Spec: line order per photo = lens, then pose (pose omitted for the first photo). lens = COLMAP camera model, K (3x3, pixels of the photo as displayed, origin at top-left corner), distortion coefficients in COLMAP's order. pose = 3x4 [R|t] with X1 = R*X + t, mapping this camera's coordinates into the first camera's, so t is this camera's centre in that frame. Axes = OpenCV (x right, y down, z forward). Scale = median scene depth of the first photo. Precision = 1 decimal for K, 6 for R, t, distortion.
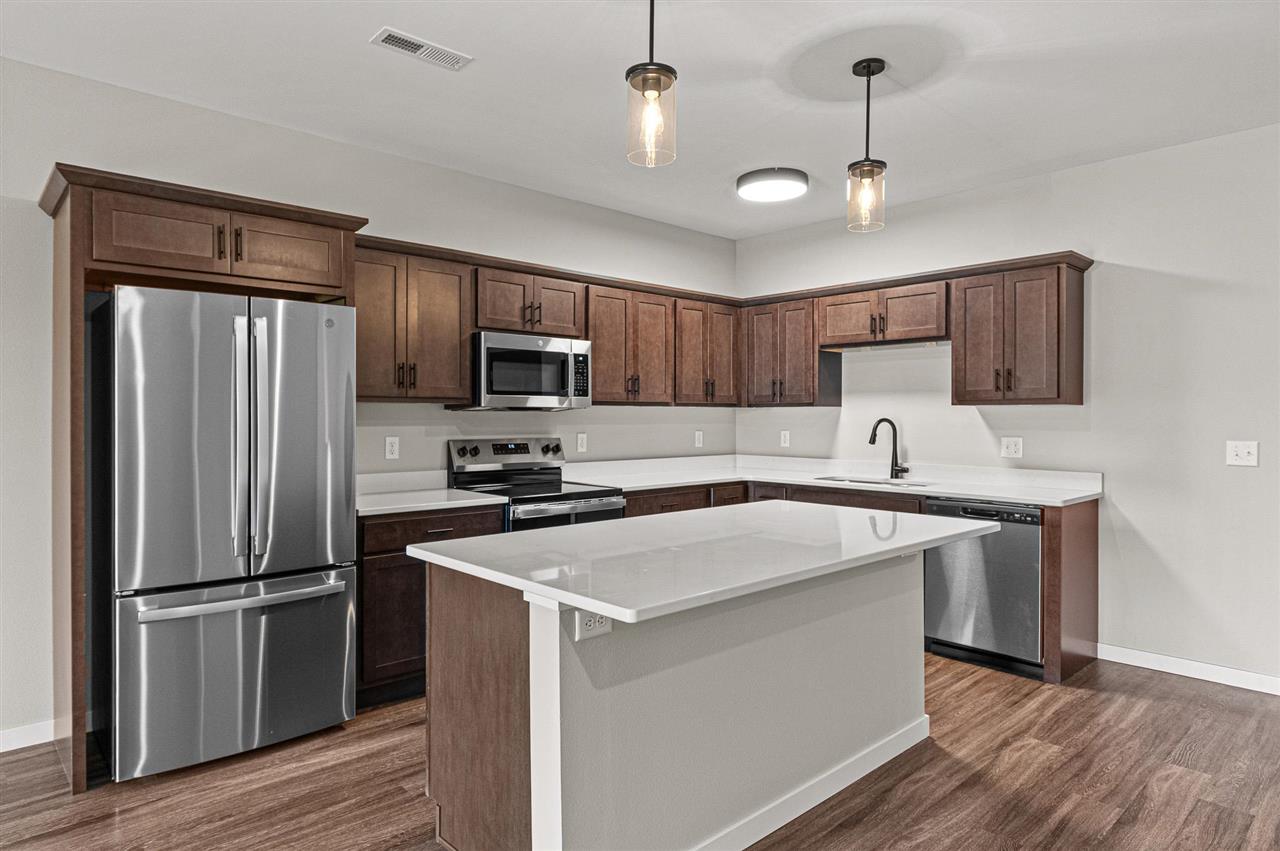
lens RADIAL K [[741.1, 0, 641.8], [0, 741.1, 418.7], [0, 0, 1]] dist [-0.008551, 0.000391]
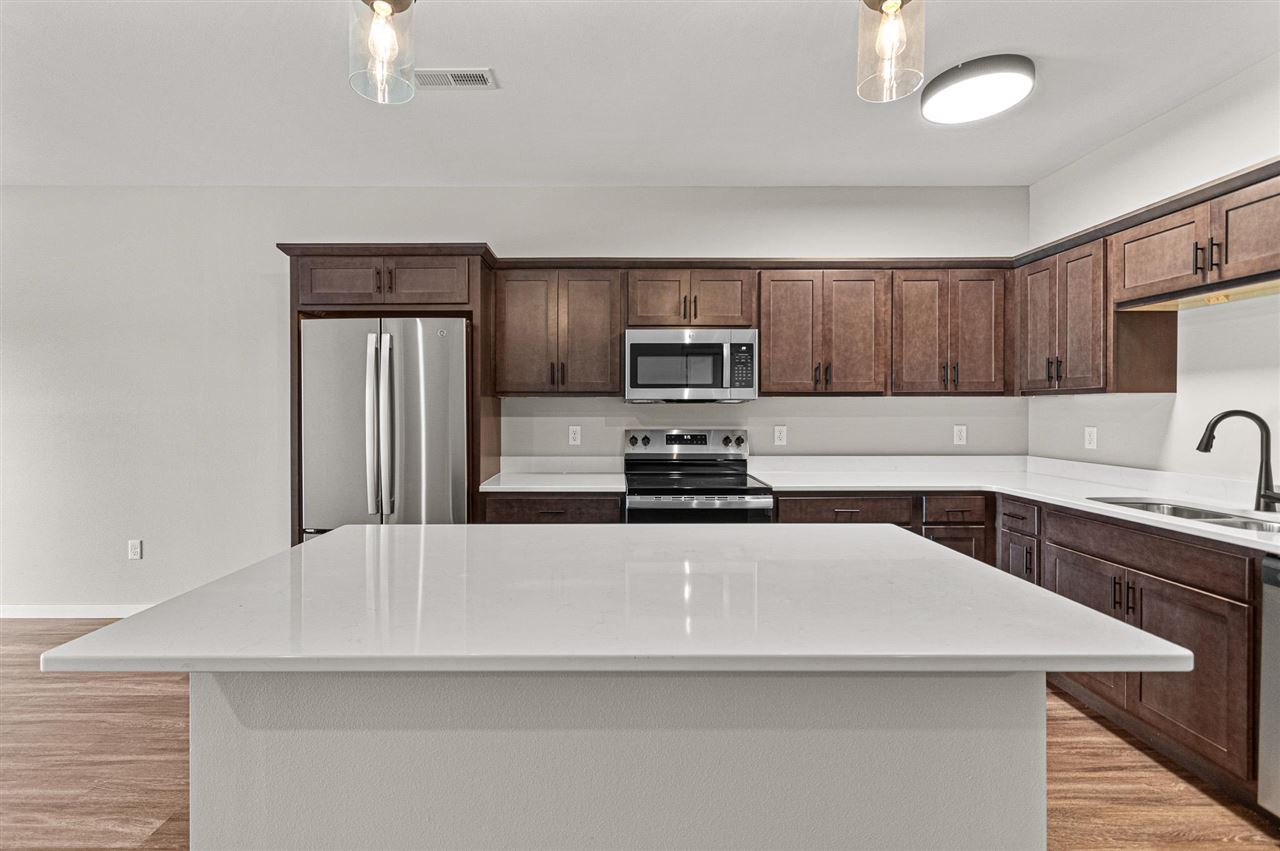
lens RADIAL K [[572.6, 0, 617.9], [0, 572.6, 409.0], [0, 0, 1]] dist [0.002686, -0.000544]
pose [[0.734045, -0.002548, -0.679096, 0.283465], [0.000020, 0.999993, -0.003731, 0.000690], [0.679101, 0.002725, 0.734040, 0.321227]]
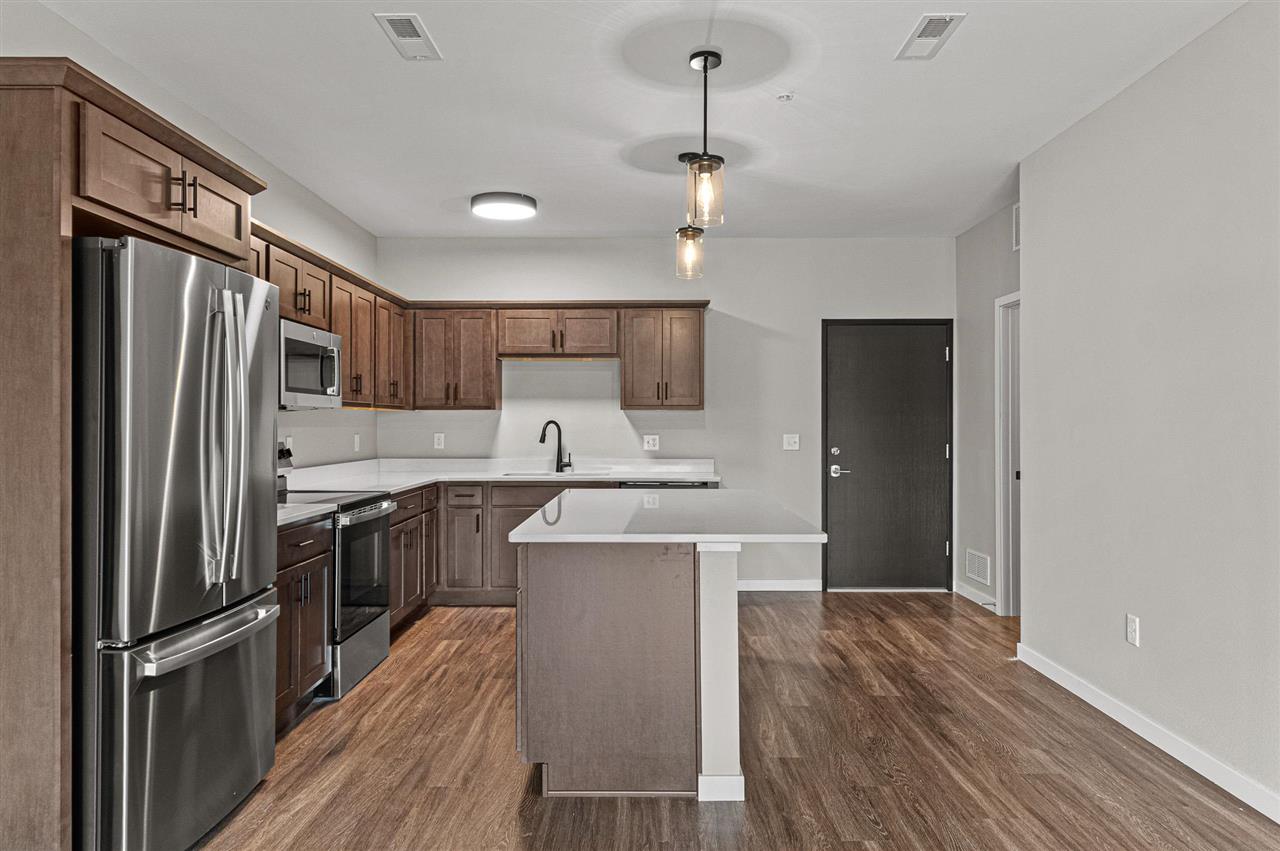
lens RADIAL K [[817.7, 0, 640.7], [0, 817.7, 425.3], [0, 0, 1]] dist [-0.005799, -0.002873]
pose [[0.688901, -0.002028, 0.724853, -0.523609], [0.002816, 0.999996, 0.000122, 0.007376], [-0.724850, 0.001957, 0.688904, 0.023457]]
